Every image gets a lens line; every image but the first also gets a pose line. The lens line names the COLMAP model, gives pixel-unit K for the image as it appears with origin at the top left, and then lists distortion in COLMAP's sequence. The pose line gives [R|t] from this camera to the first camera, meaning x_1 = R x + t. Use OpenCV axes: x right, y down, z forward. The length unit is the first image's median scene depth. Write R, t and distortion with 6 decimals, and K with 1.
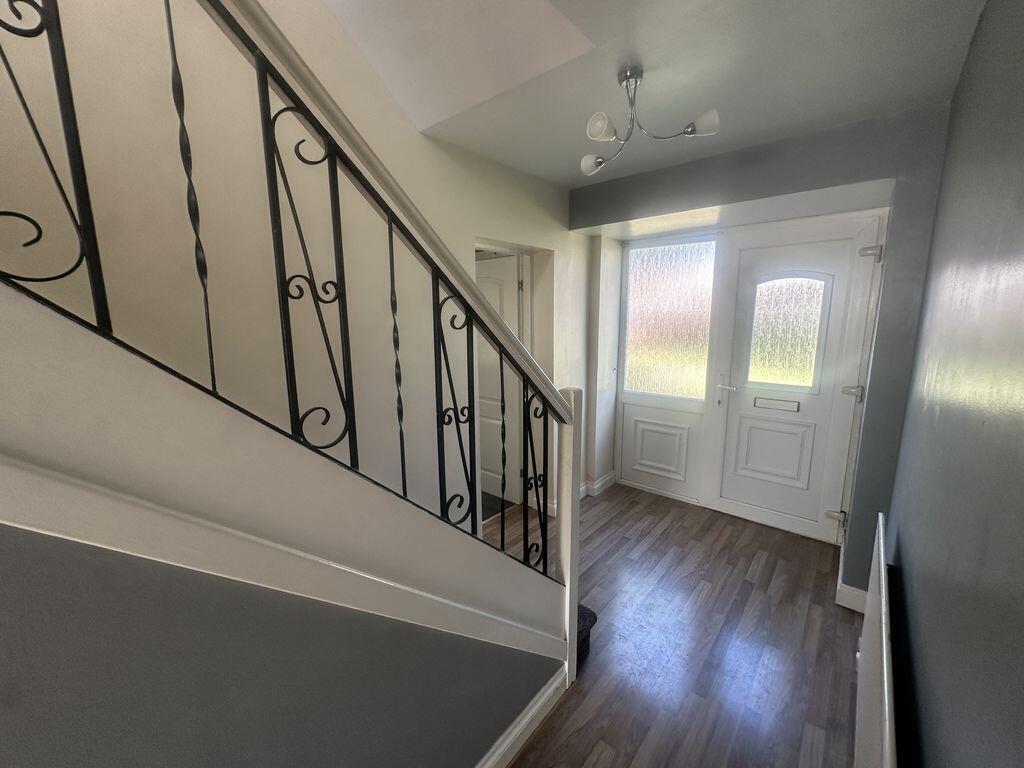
lens RADIAL K [[409.8, 0, 510.4], [0, 409.8, 384.1], [0, 0, 1]] dist [-0.000296, 0.000086]
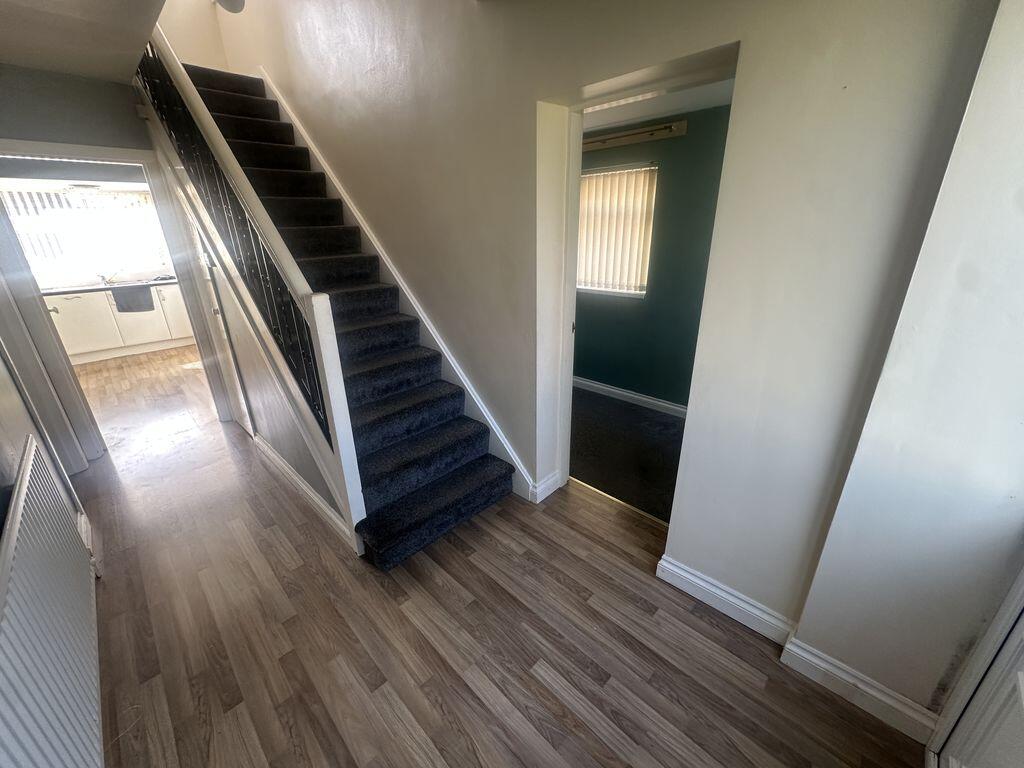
lens RADIAL K [[409.8, 0, 510.4], [0, 409.8, 384.1], [0, 0, 1]] dist [-0.000296, 0.000086]
pose [[-0.068793, 0.361243, -0.929930, 0.633983], [-0.146999, 0.918294, 0.367597, -0.127637], [0.986741, 0.161987, -0.010070, 0.837676]]
